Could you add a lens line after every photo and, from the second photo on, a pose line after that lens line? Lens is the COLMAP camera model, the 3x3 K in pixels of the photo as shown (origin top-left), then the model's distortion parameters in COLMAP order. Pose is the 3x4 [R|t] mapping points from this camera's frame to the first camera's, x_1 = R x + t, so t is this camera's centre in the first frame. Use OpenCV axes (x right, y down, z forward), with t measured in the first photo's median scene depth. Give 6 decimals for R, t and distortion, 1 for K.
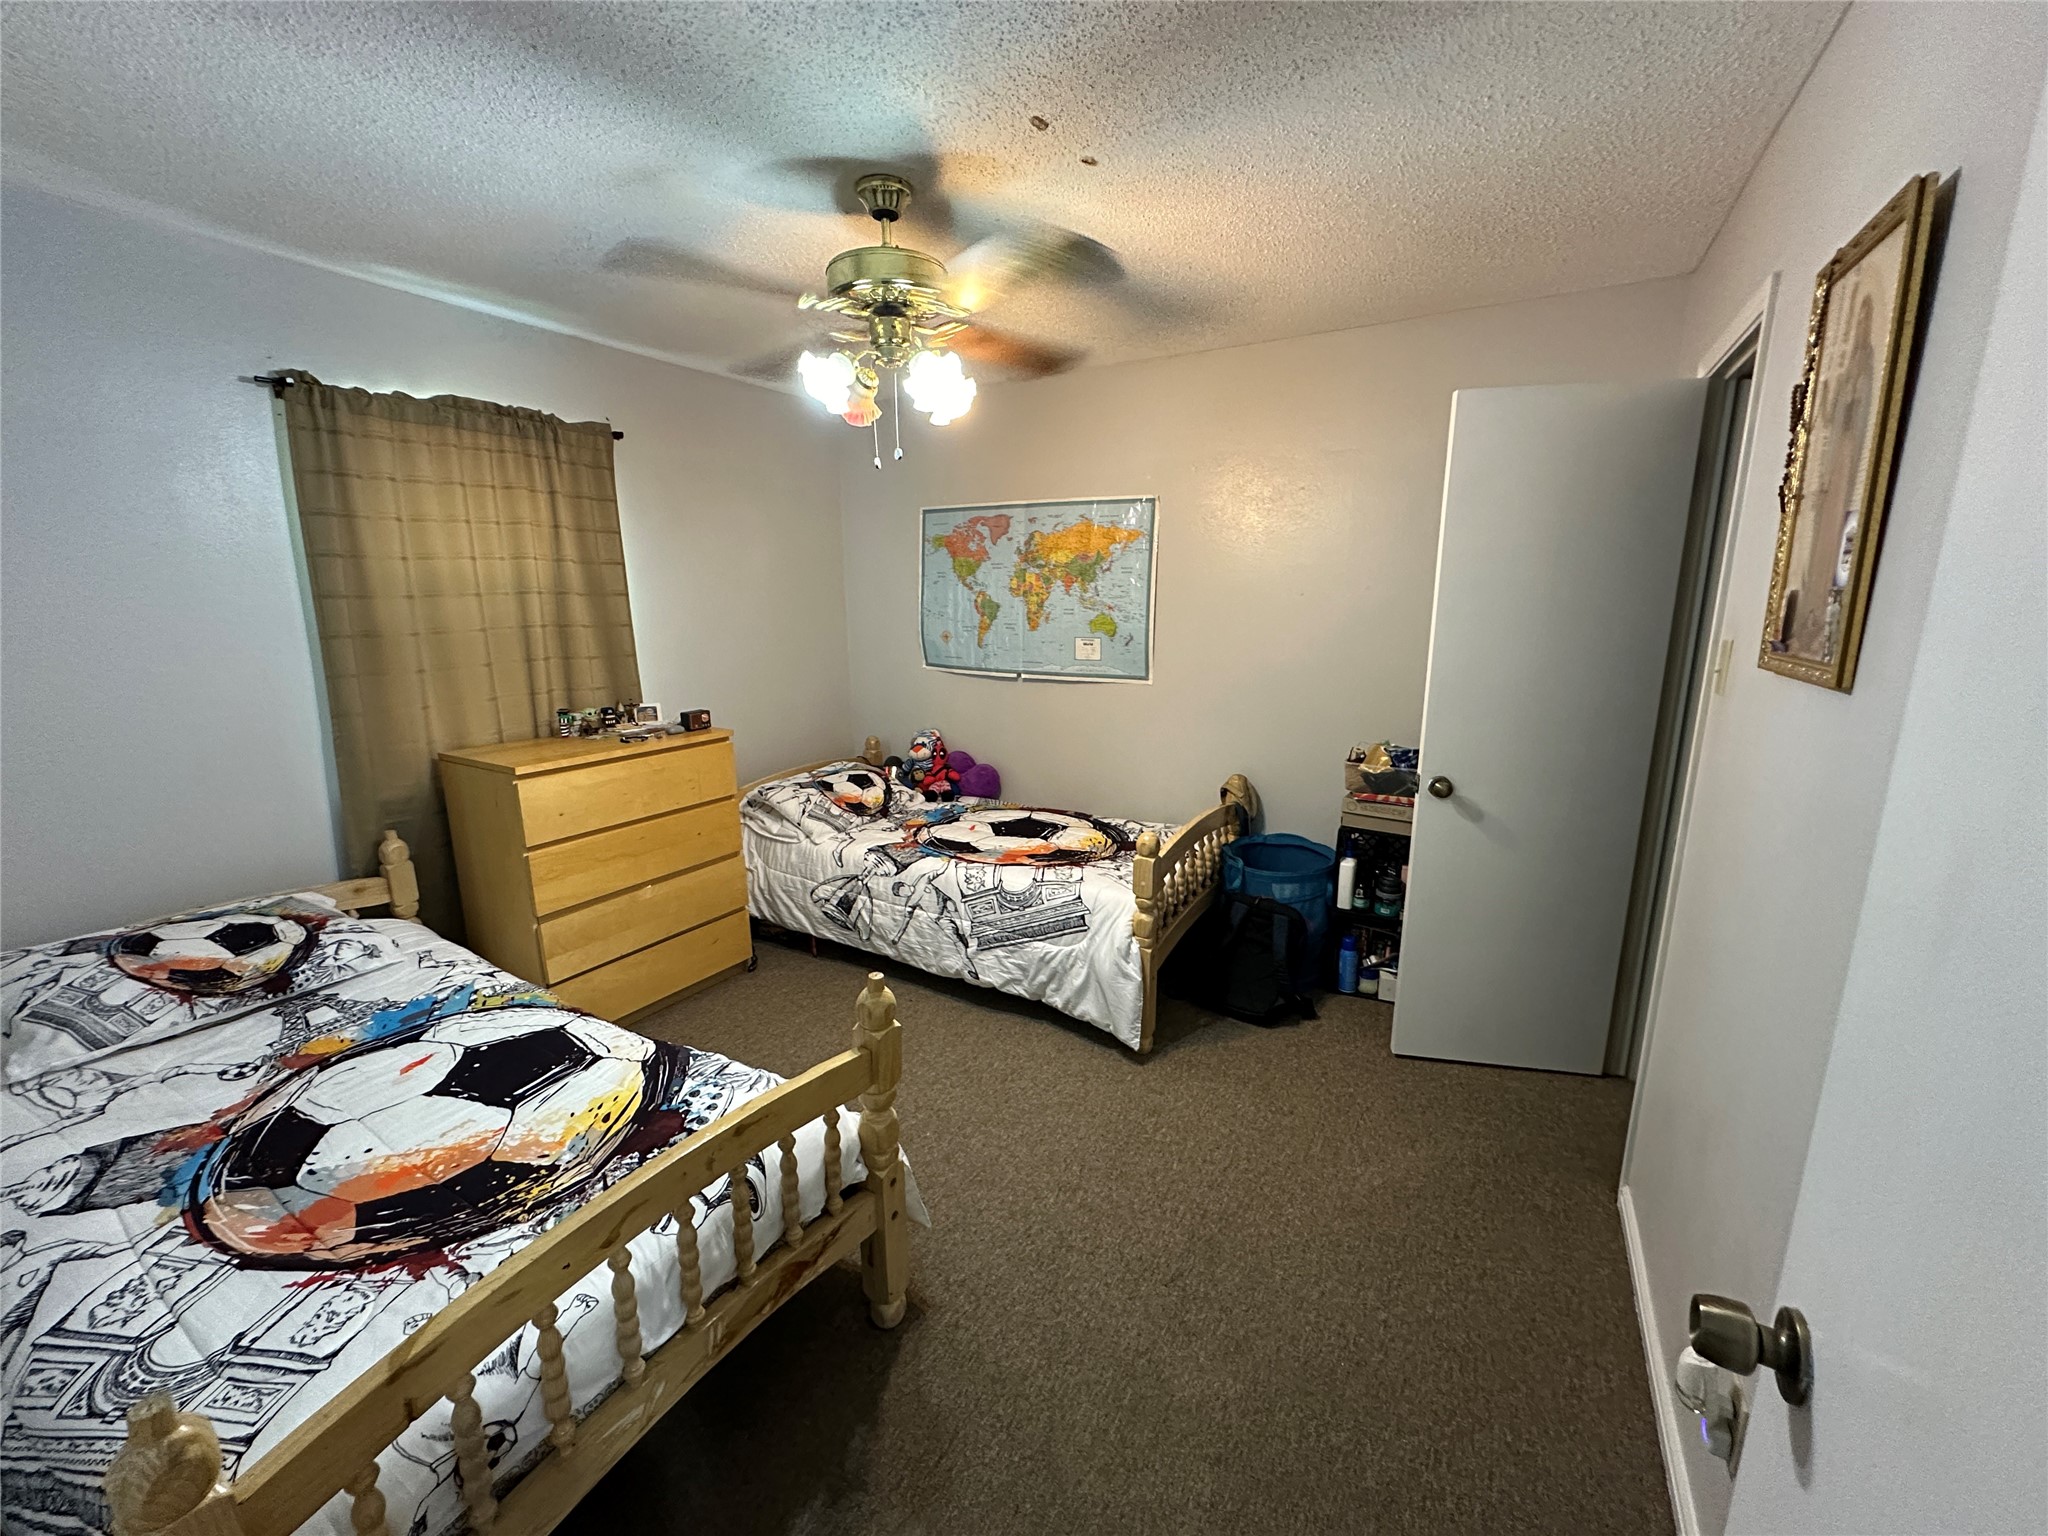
lens RADIAL K [[821.3, 0, 1028.7], [0, 821.3, 762.0], [0, 0, 1]] dist [-0.001118, -0.000180]
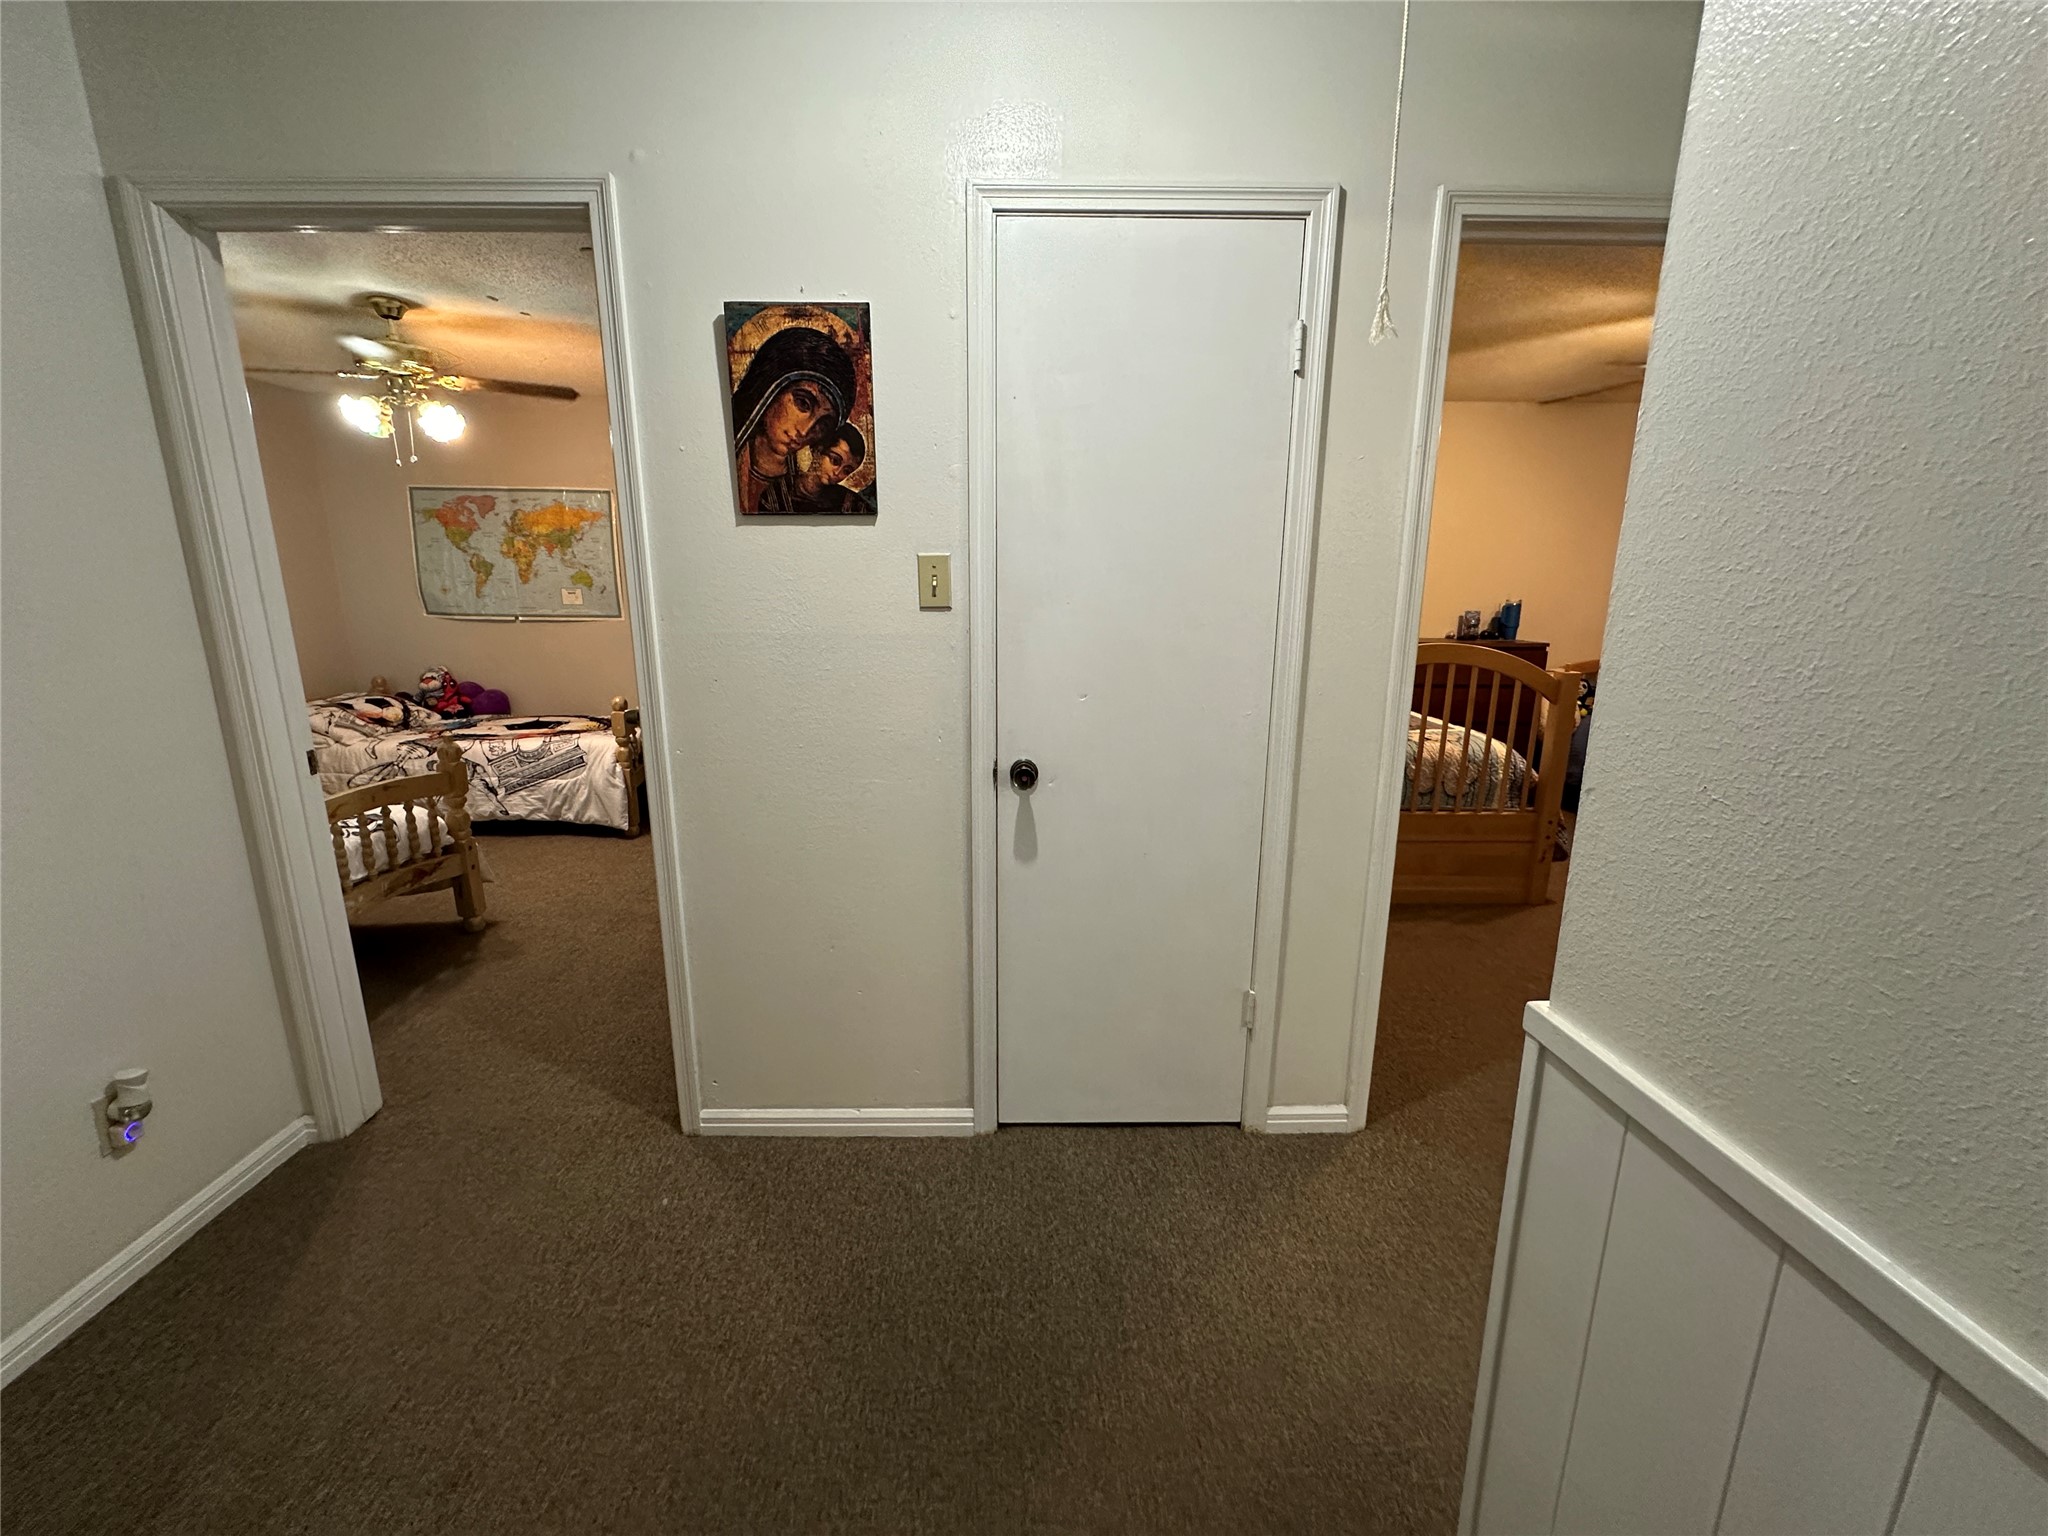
lens RADIAL K [[821.3, 0, 1028.7], [0, 821.3, 762.0], [0, 0, 1]] dist [-0.001118, -0.000180]
pose [[0.855378, -0.100594, 0.508144, -0.001593], [0.093715, 0.994828, 0.039187, 0.169783], [-0.509457, 0.014101, 0.860380, -0.628456]]
